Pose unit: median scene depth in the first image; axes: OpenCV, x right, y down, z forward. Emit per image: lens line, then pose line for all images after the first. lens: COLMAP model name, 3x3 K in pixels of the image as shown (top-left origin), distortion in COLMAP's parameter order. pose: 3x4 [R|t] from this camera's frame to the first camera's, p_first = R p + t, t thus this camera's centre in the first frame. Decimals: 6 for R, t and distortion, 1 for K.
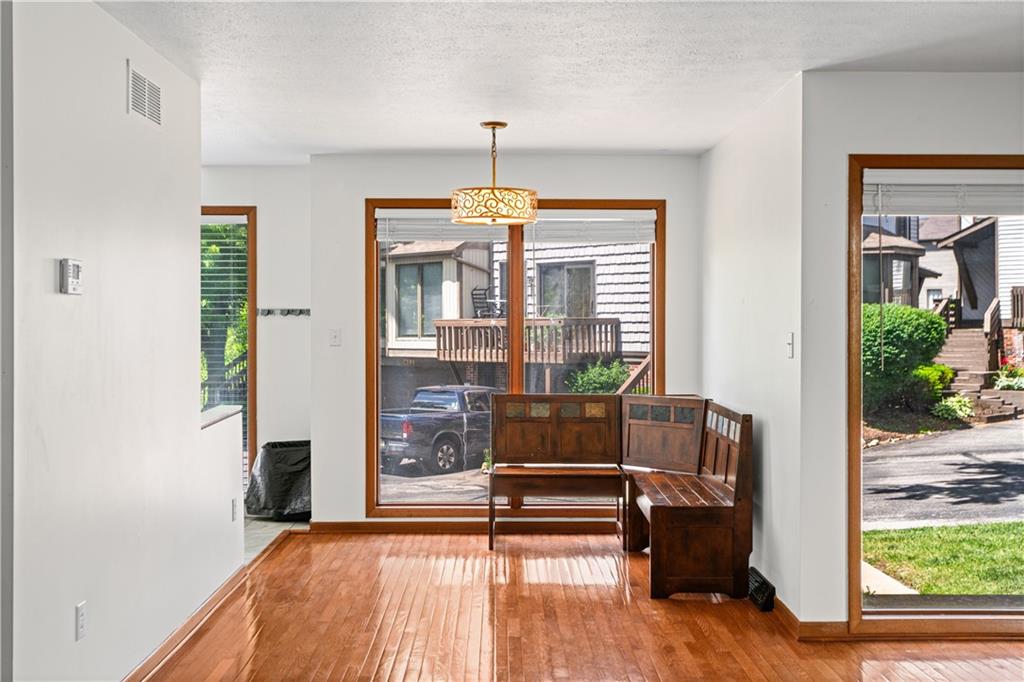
lens RADIAL K [[1126.1, 0, 511.2], [0, 1126.1, 336.0], [0, 0, 1]] dist [0.021080, 0.000000]
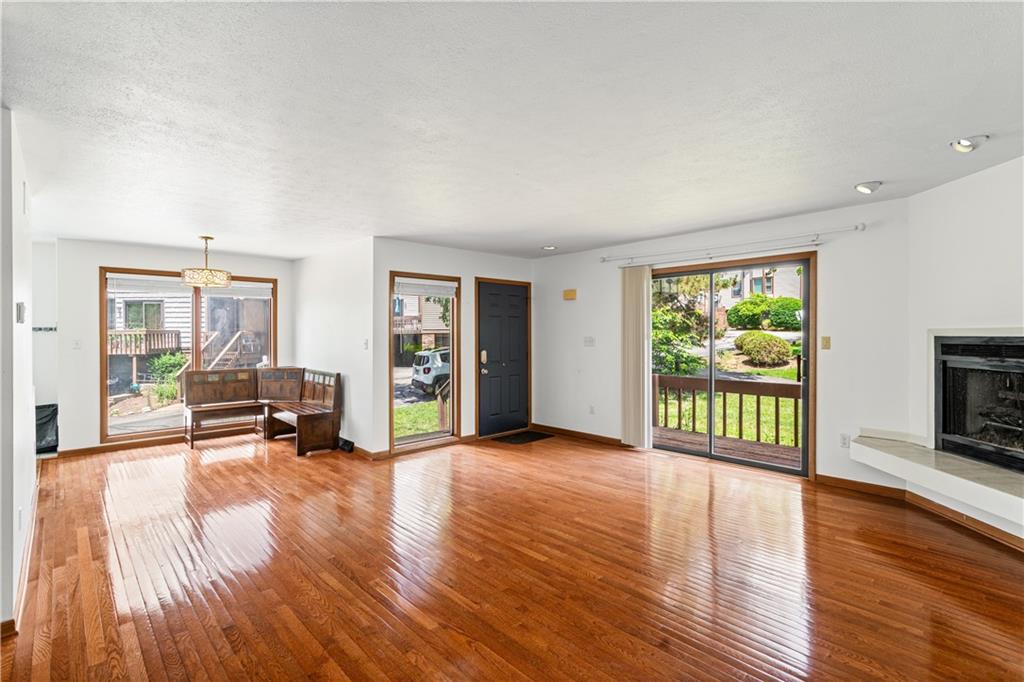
lens RADIAL K [[485.9, 0, 505.3], [0, 485.9, 338.3], [0, 0, 1]] dist [-0.008128, -0.000408]
pose [[0.736126, -0.011606, 0.676745, -0.178711], [0.009401, 0.999932, 0.006923, -0.006630], [-0.676780, 0.001266, 0.736185, -0.004576]]
